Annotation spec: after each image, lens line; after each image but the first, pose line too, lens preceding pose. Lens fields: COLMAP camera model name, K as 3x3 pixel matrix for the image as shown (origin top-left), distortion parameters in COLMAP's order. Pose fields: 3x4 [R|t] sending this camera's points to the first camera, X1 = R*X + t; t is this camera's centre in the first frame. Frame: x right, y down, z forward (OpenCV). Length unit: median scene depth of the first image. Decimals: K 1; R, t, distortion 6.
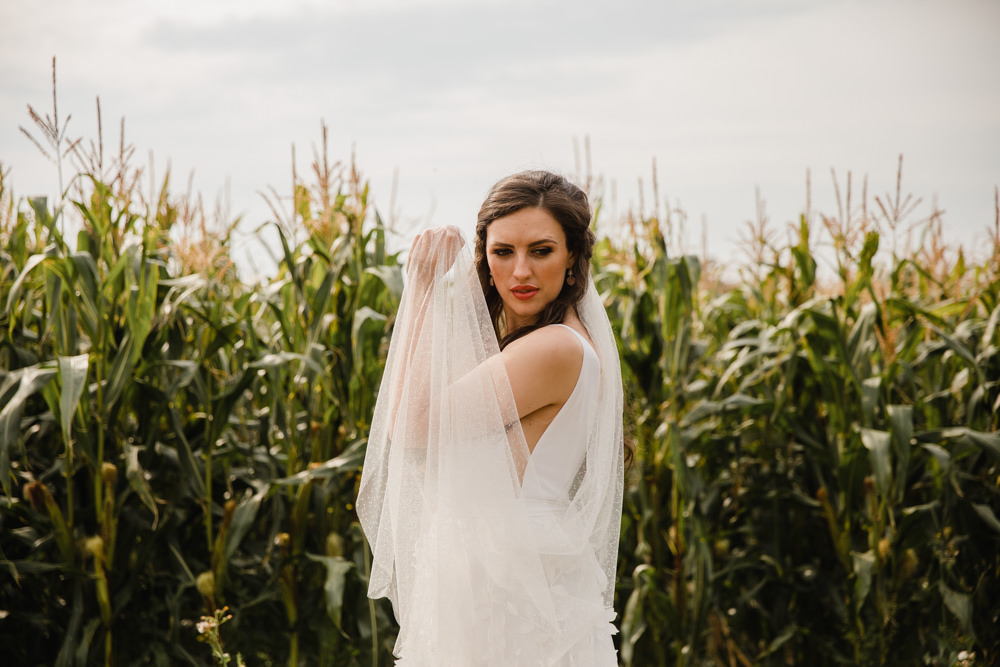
lens RADIAL K [[1992.6, 0, 500.0], [0, 1992.6, 333.5], [0, 0, 1]] dist [0.230602, 0.155472]
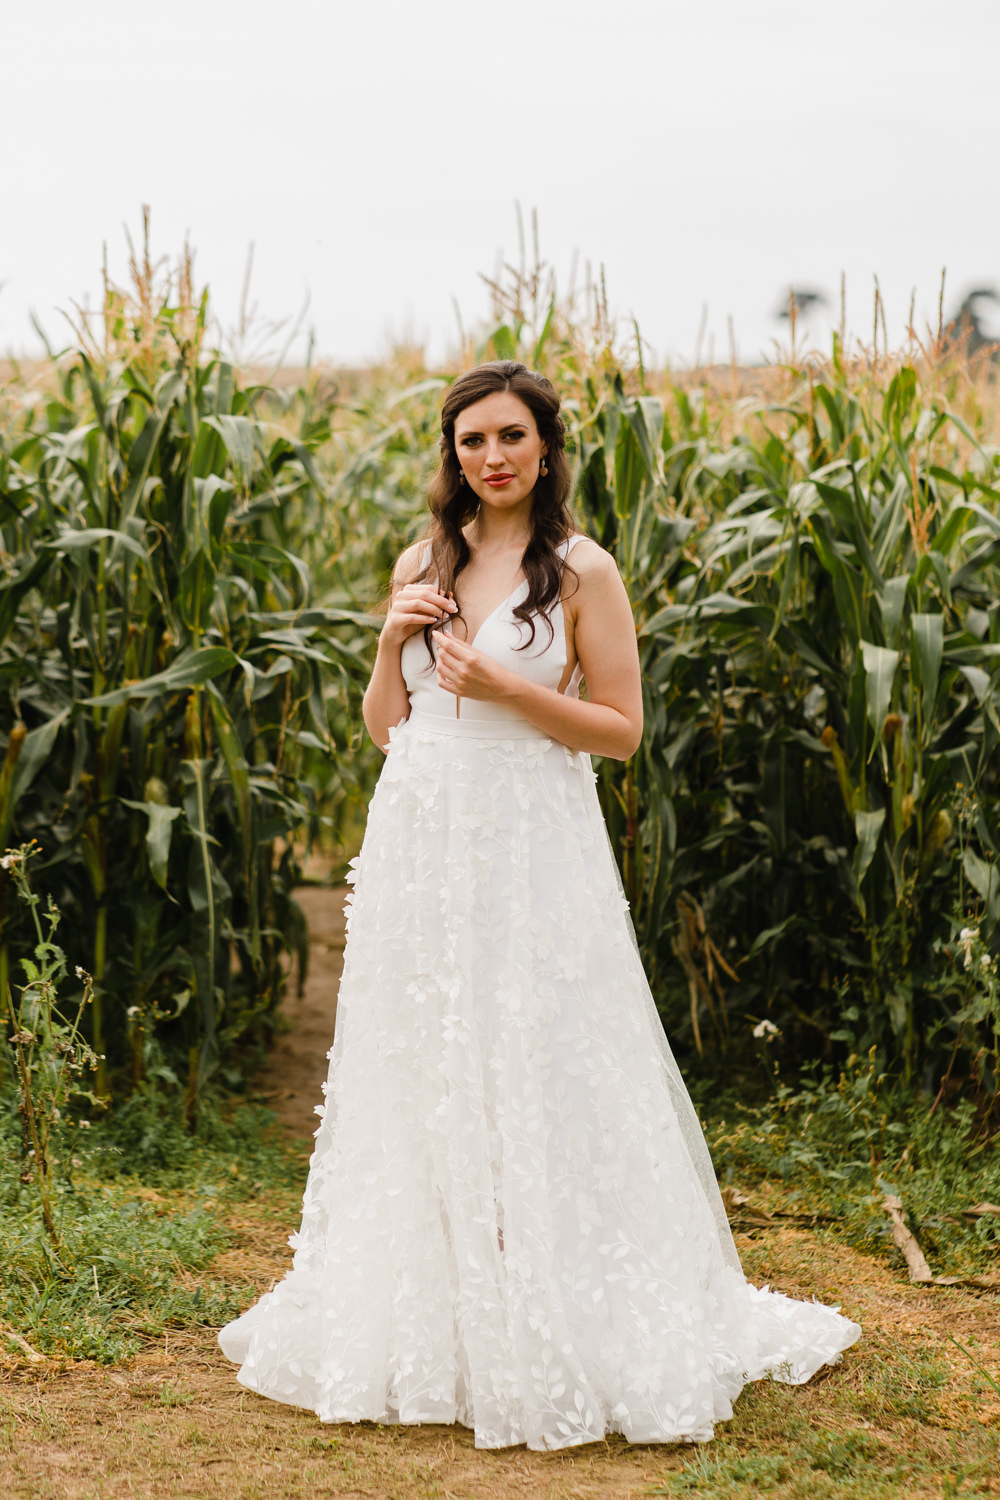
lens RADIAL K [[5830.1, 0, 500.0], [0, 5830.1, 750.0], [0, 0, 1]] dist [-0.159055, 47.402085]
pose [[0.999831, 0.016958, -0.007052, 0.058278], [-0.016546, 0.998353, 0.054934, -0.029103], [0.007972, -0.054808, 0.998465, -1.134821]]
